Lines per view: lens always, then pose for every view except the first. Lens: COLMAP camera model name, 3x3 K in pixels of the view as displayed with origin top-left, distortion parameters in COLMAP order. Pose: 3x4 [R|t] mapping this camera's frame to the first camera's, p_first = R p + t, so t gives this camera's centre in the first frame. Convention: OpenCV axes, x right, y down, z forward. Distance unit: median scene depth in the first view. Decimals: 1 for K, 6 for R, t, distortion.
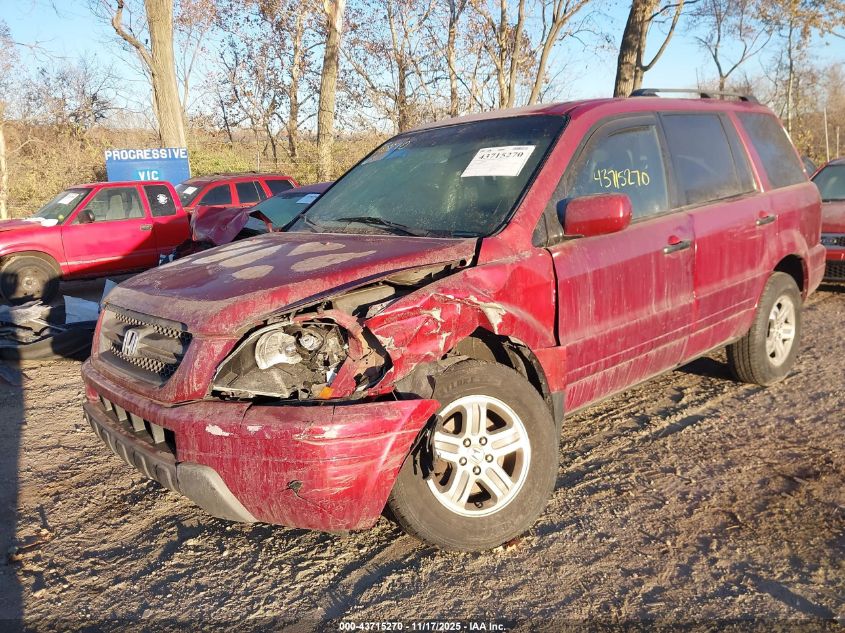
lens RADIAL K [[684.3, 0, 422.5], [0, 684.3, 316.5], [0, 0, 1]] dist [-0.009365, -0.004107]
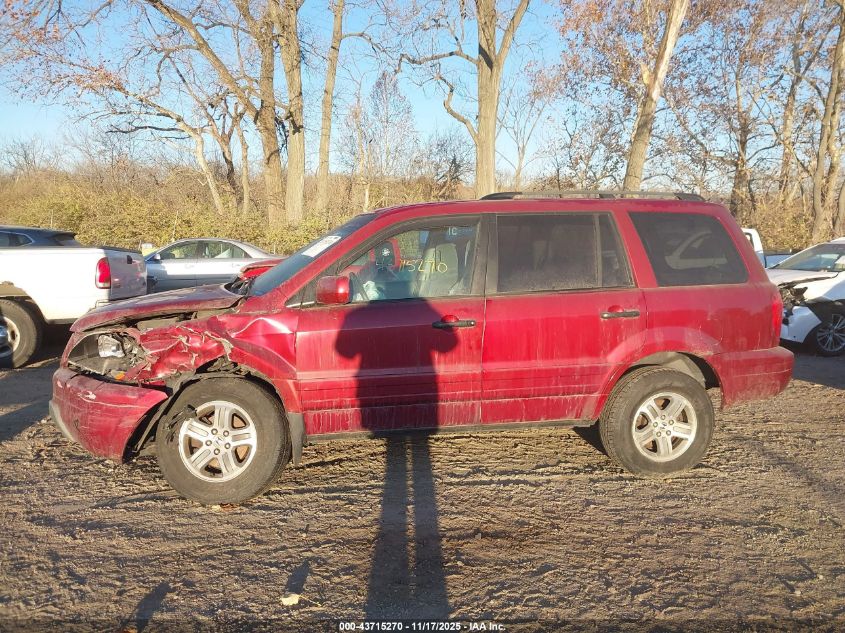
lens RADIAL K [[670.5, 0, 422.5], [0, 670.5, 316.5], [0, 0, 1]] dist [0.014564, 0.004646]
pose [[0.859603, 0.118666, -0.496993, 1.153486], [-0.156274, 0.987108, -0.034602, -0.086491], [0.486479, 0.107411, 0.867065, -0.092389]]
